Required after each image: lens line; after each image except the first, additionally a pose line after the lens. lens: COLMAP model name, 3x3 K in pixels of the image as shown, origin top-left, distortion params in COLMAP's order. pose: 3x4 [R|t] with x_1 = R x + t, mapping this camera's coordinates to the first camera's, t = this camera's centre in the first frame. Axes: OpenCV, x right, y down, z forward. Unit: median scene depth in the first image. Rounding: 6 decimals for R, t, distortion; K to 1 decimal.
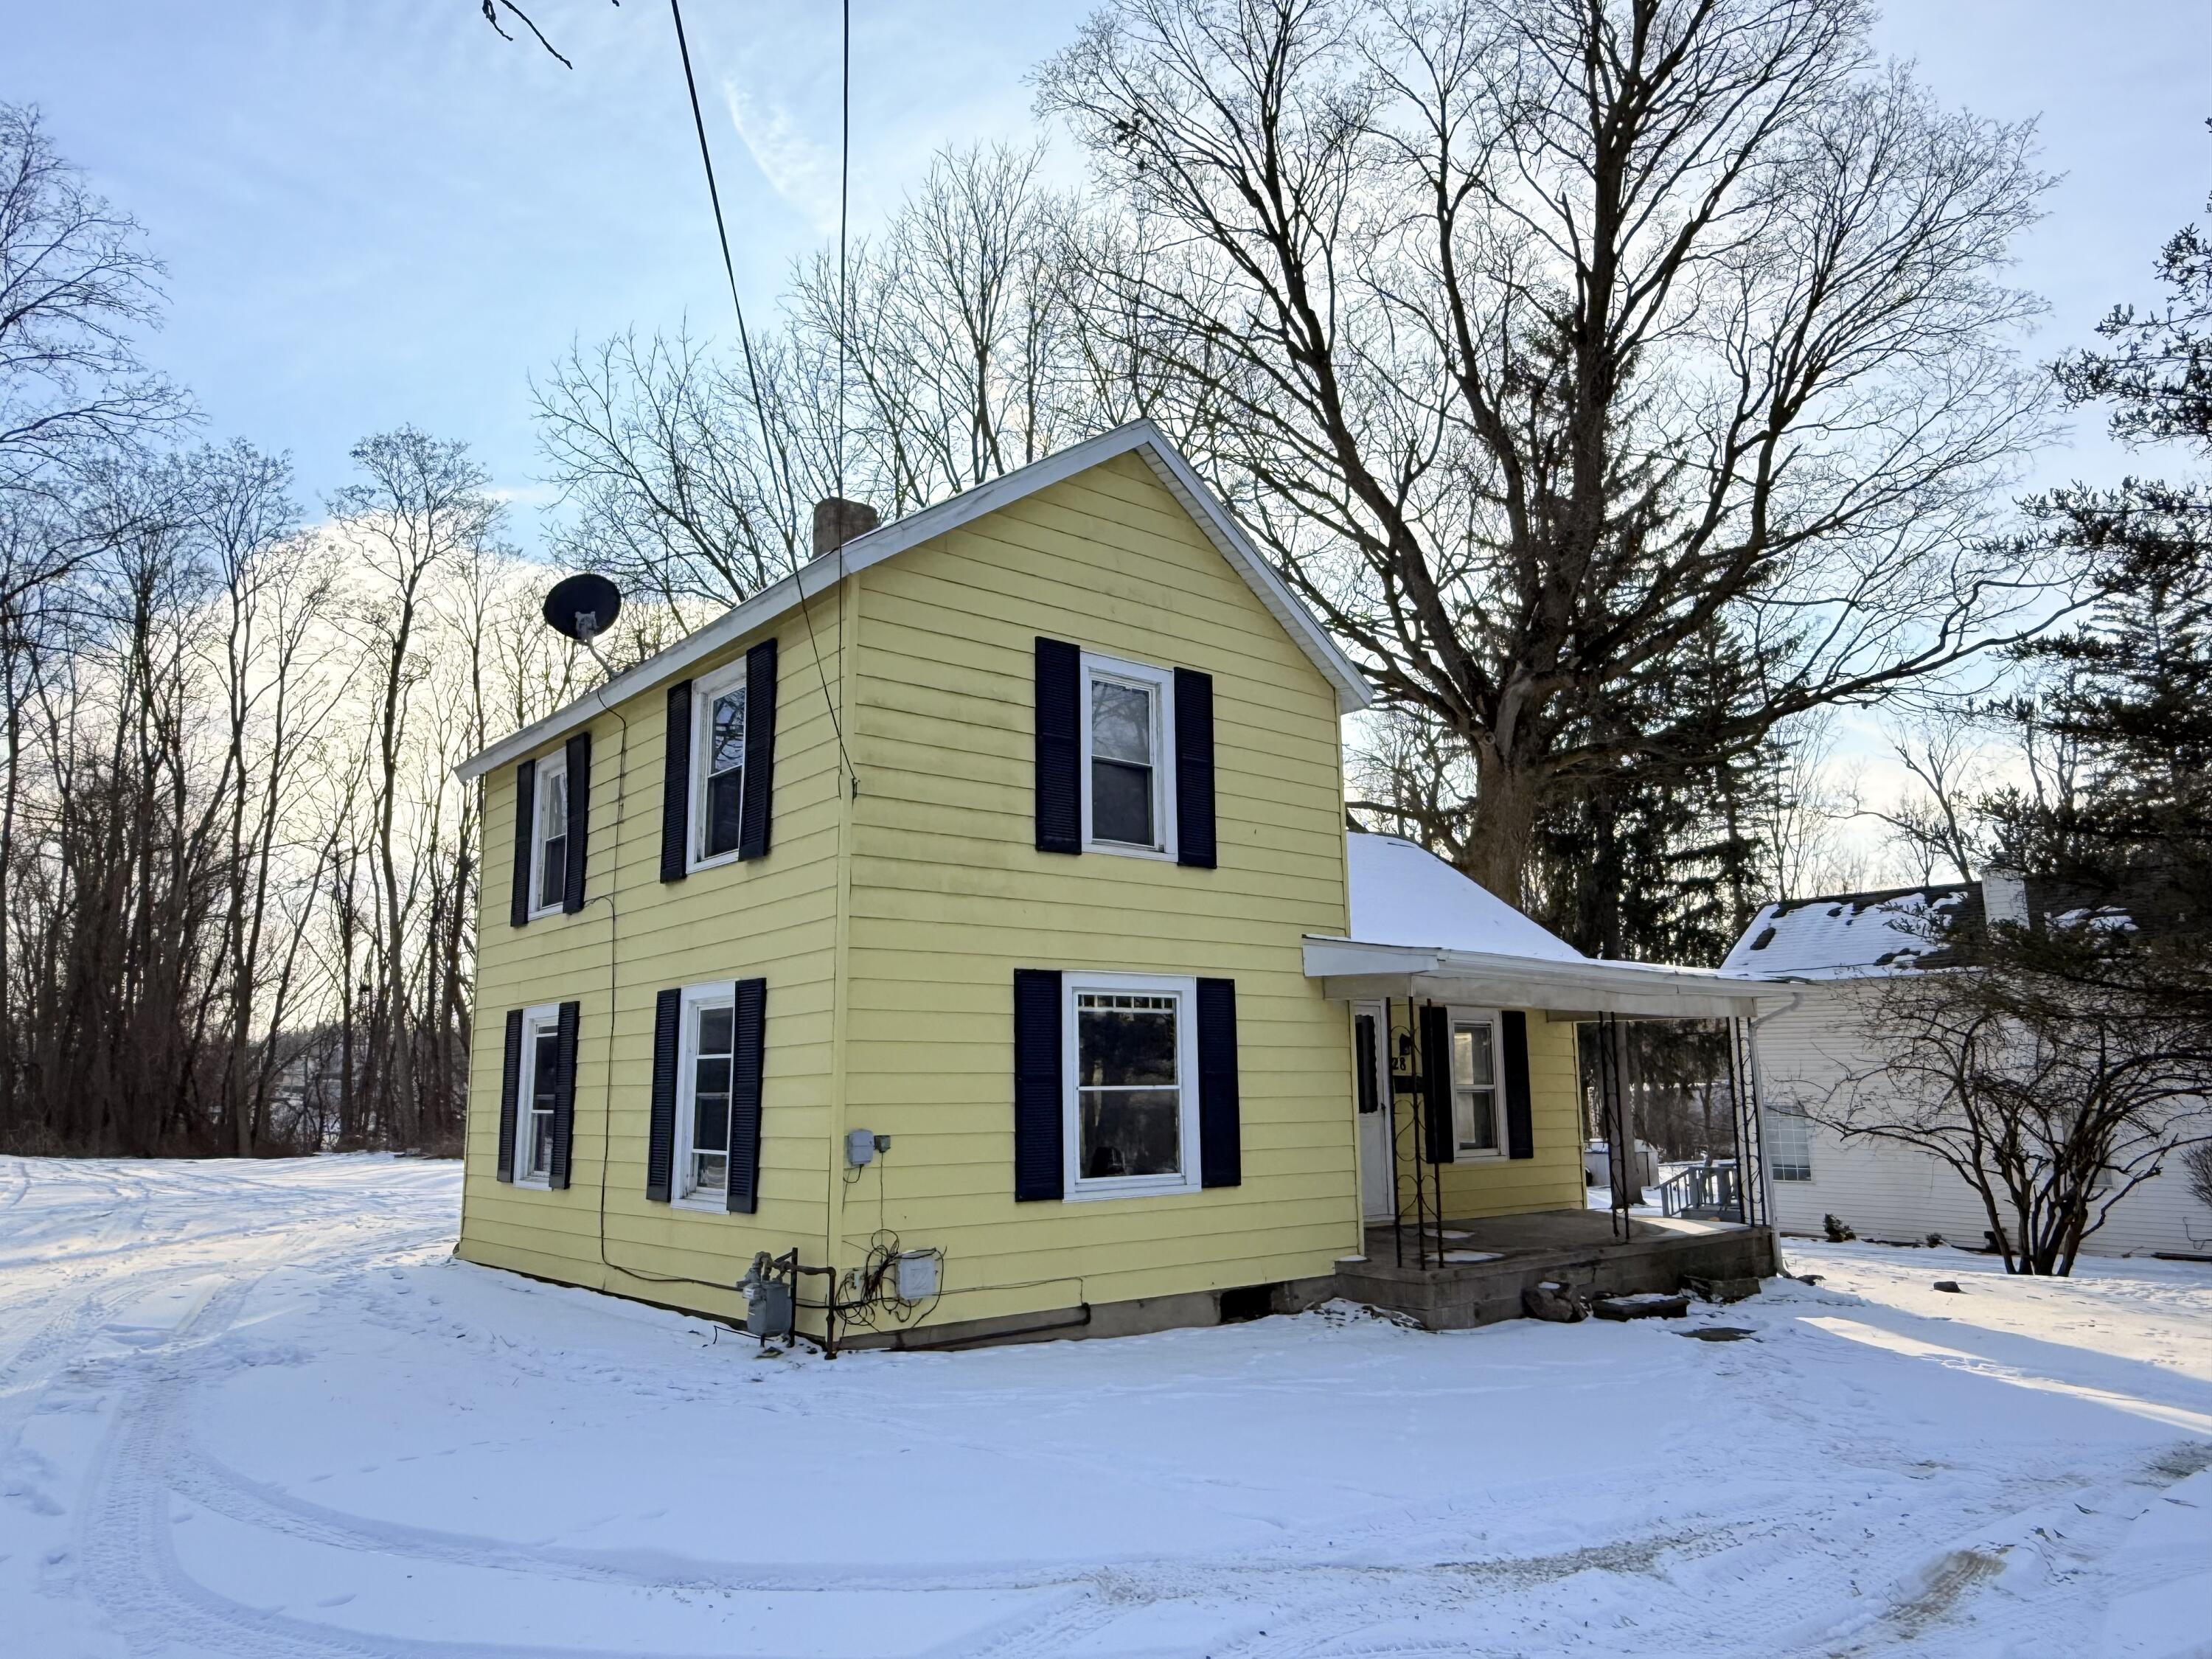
lens RADIAL K [[1510.4, 0, 1106.0], [0, 1510.4, 829.5], [0, 0, 1]] dist [-0.004996, -0.000127]
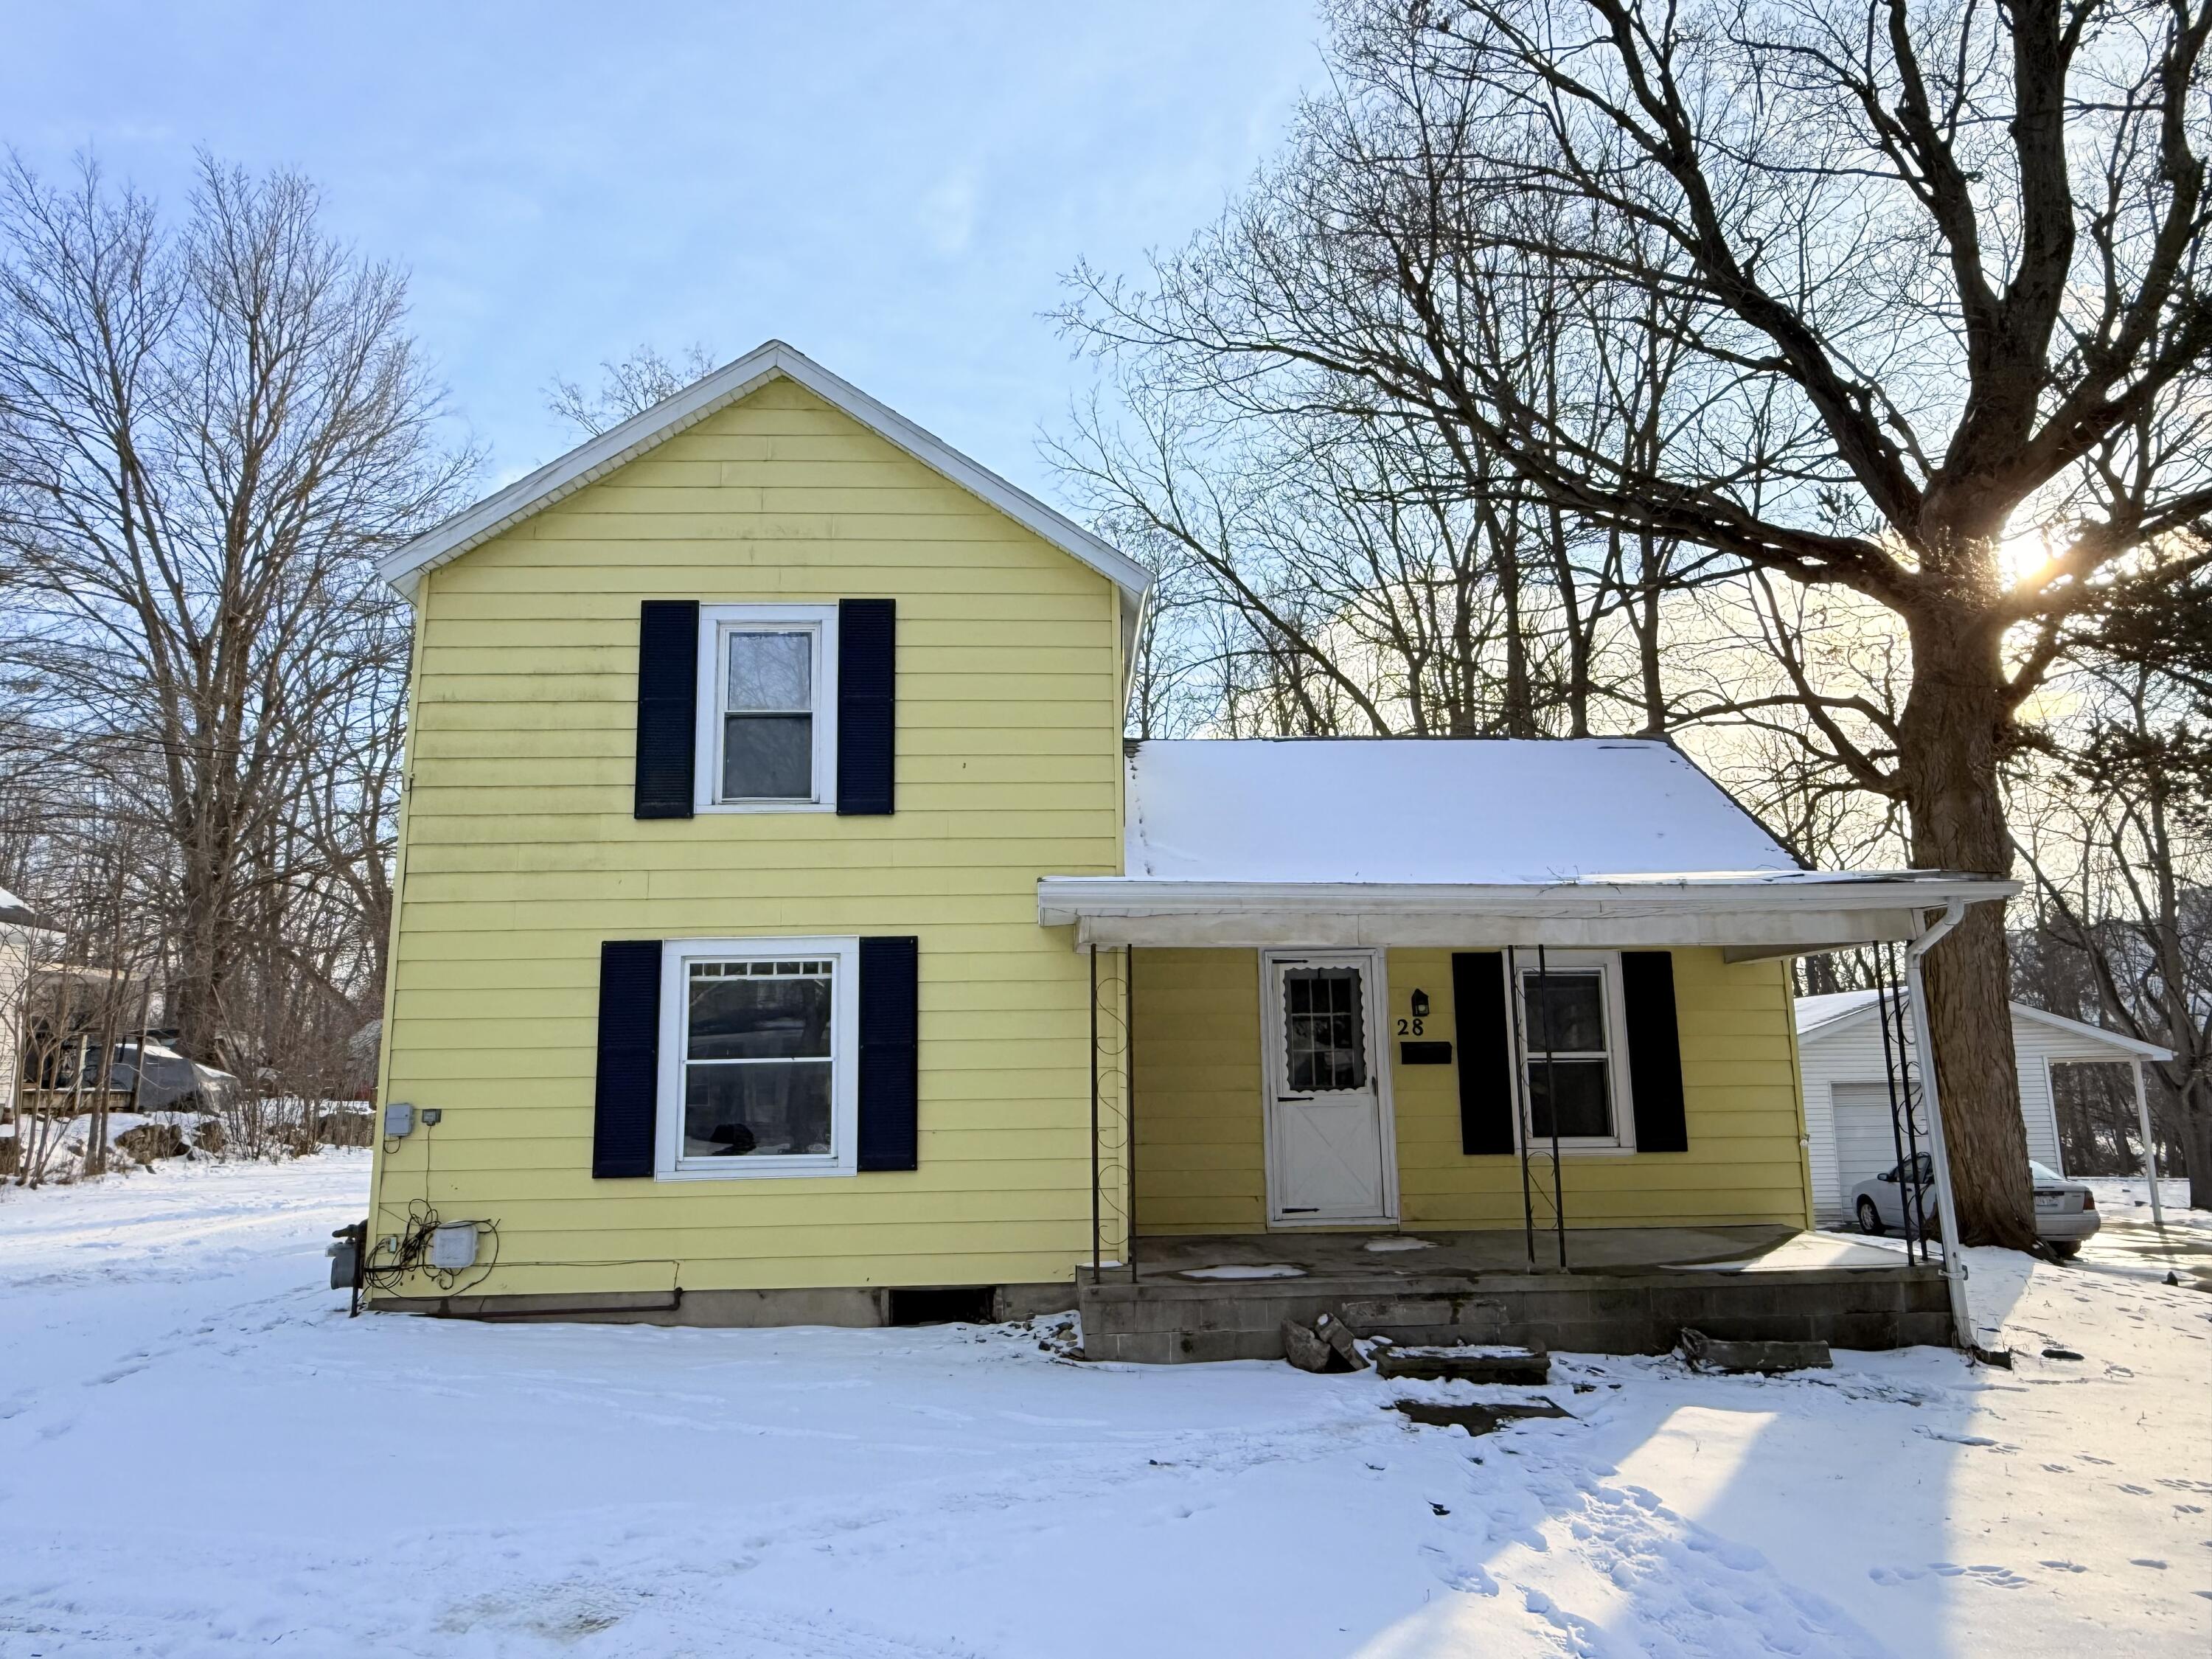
lens RADIAL K [[1431.2, 0, 1109.5], [0, 1431.2, 839.8], [0, 0, 1]] dist [-0.000249, -0.000214]
pose [[0.797112, -0.105070, -0.594620, 0.739919], [0.110502, 0.993498, -0.027420, 0.085874], [0.593634, -0.043850, 0.803539, 0.436015]]
